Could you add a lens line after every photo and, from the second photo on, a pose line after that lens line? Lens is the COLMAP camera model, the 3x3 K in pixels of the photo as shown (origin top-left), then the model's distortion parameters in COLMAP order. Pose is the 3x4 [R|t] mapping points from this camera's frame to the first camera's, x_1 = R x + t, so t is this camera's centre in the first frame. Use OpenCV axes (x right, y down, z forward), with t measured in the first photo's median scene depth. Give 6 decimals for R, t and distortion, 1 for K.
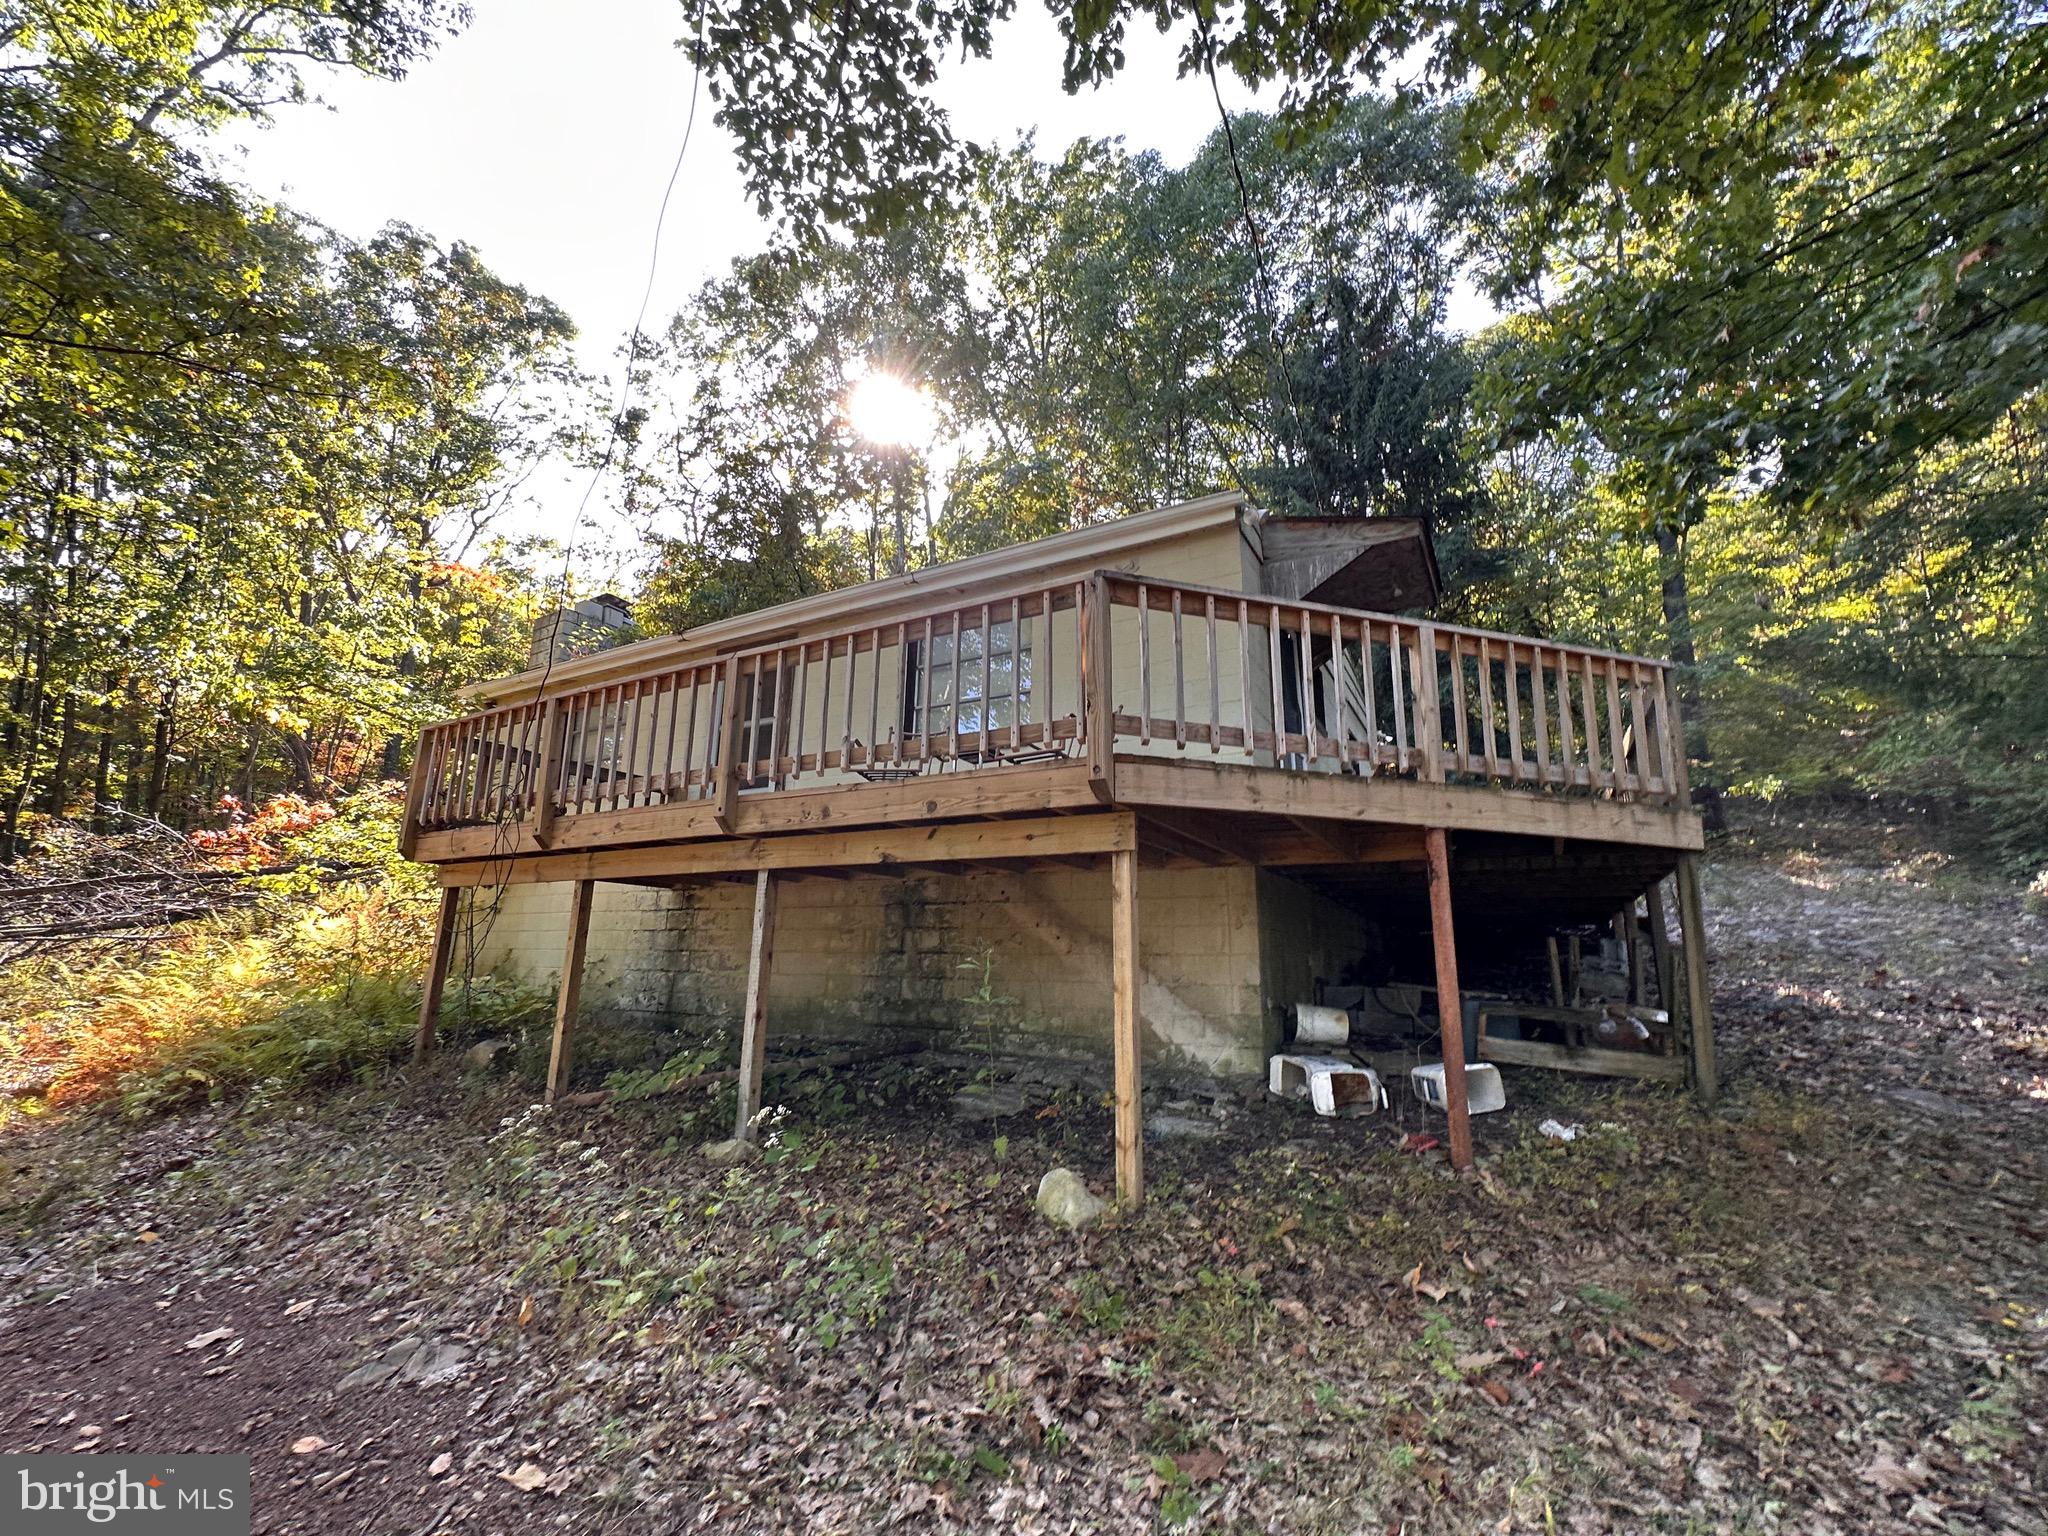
lens RADIAL K [[860.0, 0, 1021.5], [0, 860.0, 772.5], [0, 0, 1]] dist [-0.000929, 0.000438]
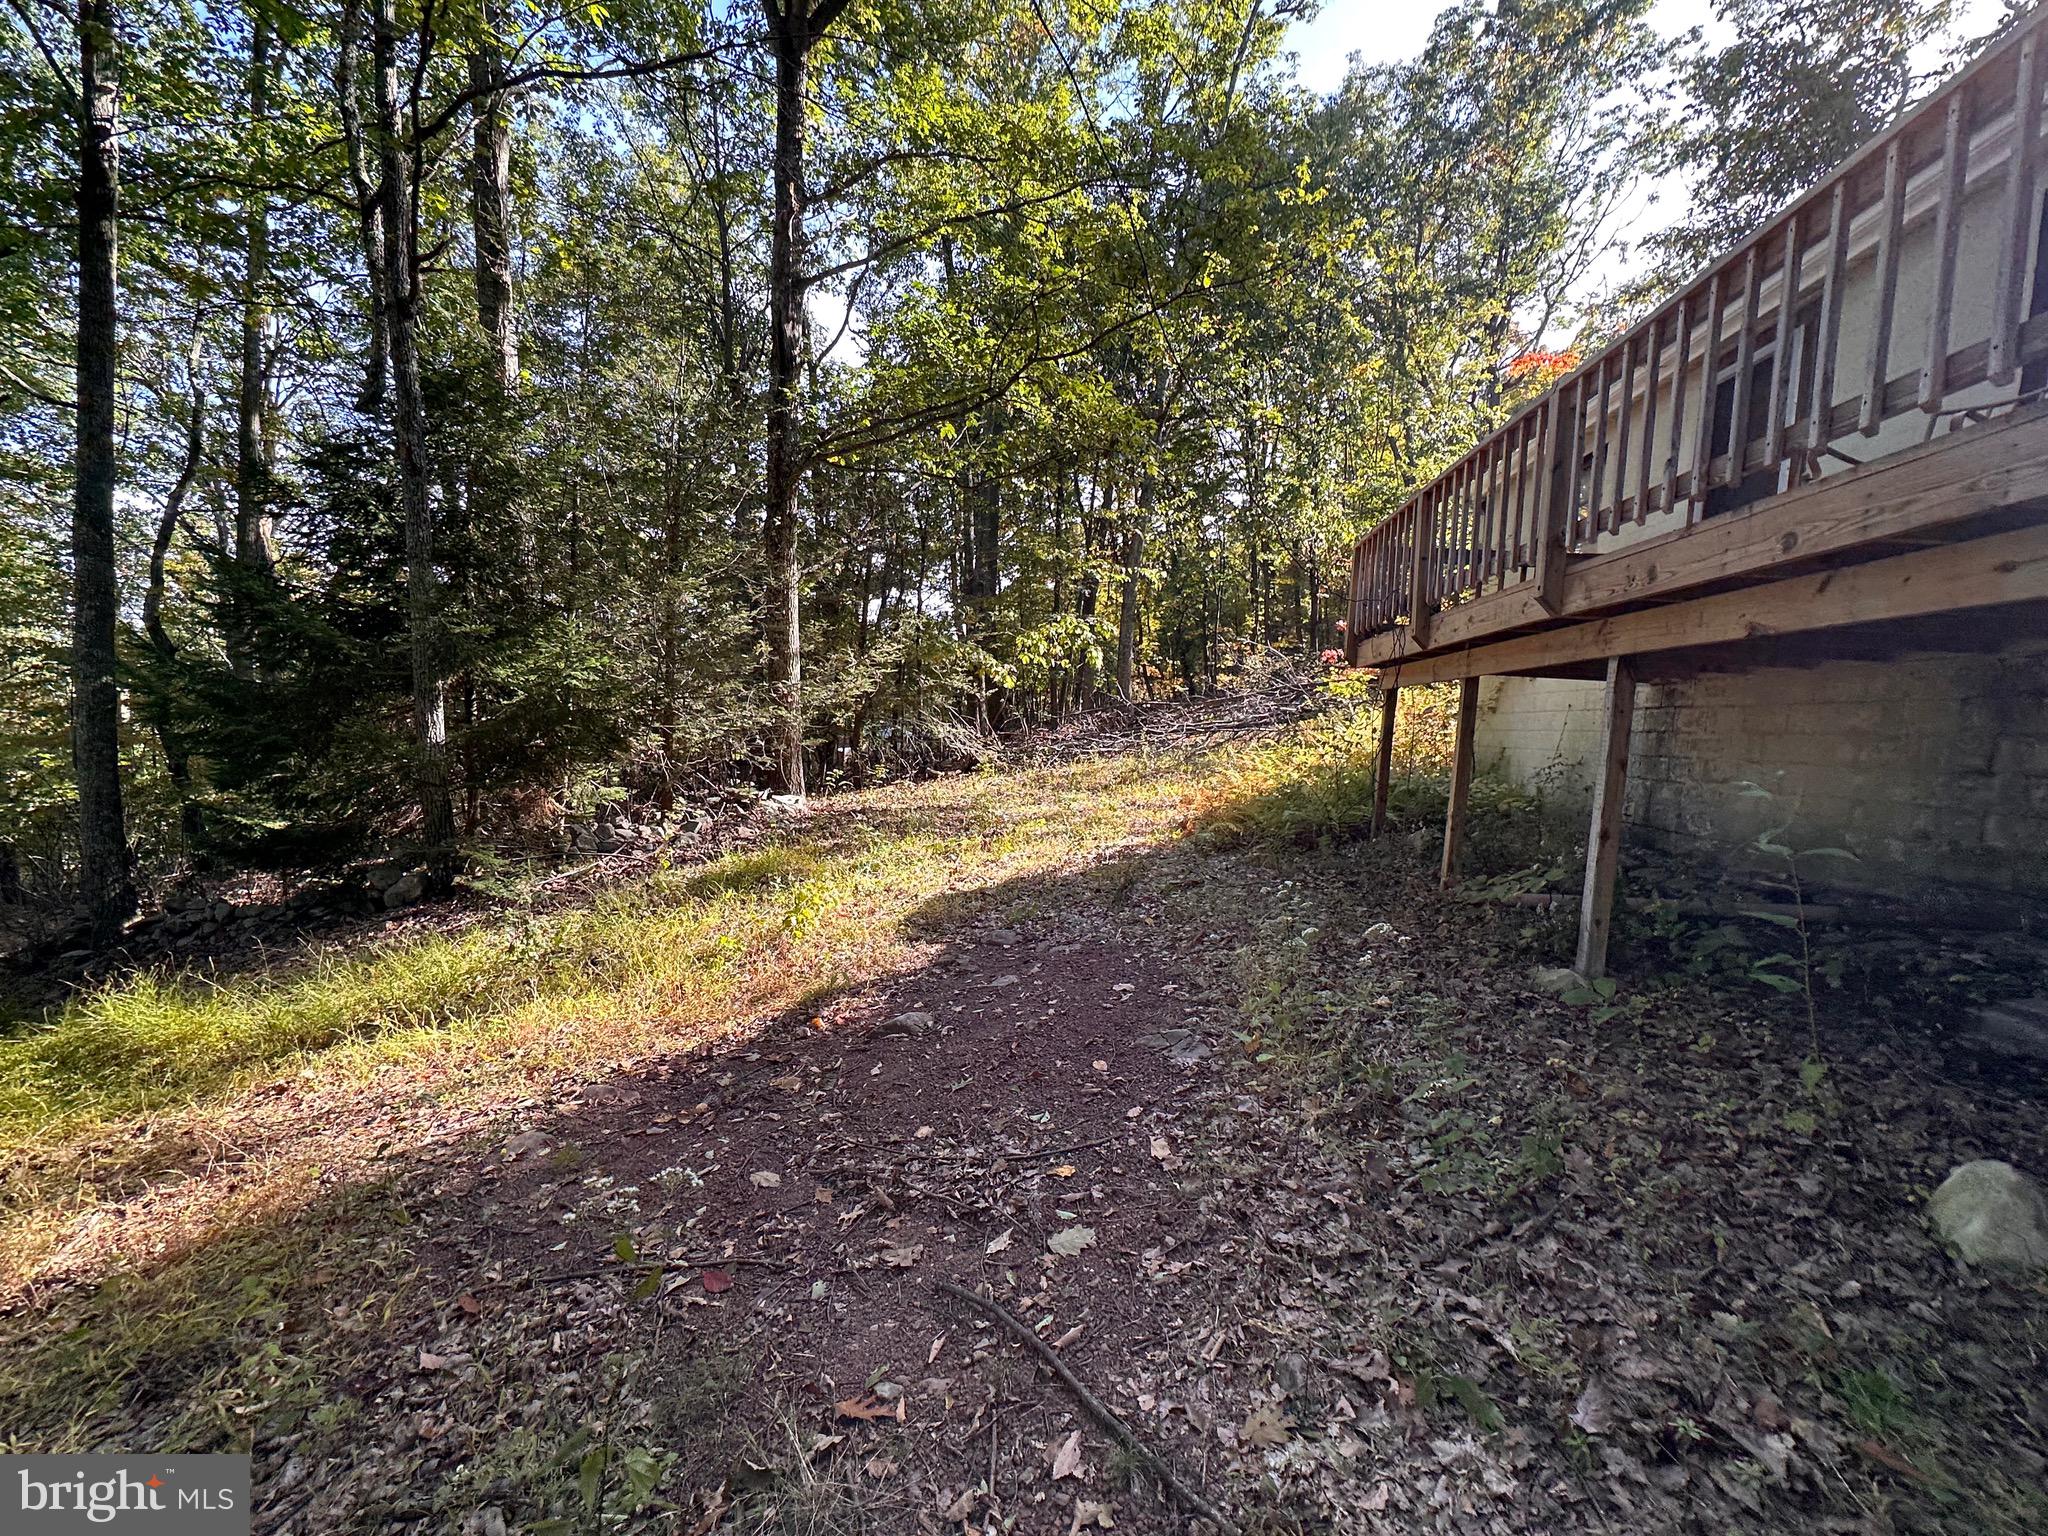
lens RADIAL K [[860.0, 0, 1021.5], [0, 860.0, 772.5], [0, 0, 1]] dist [-0.000929, 0.000438]
pose [[0.391335, 0.061469, -0.918193, 0.191266], [0.151249, 0.979902, 0.130062, 0.028371], [0.907734, -0.189774, 0.374173, 0.171823]]
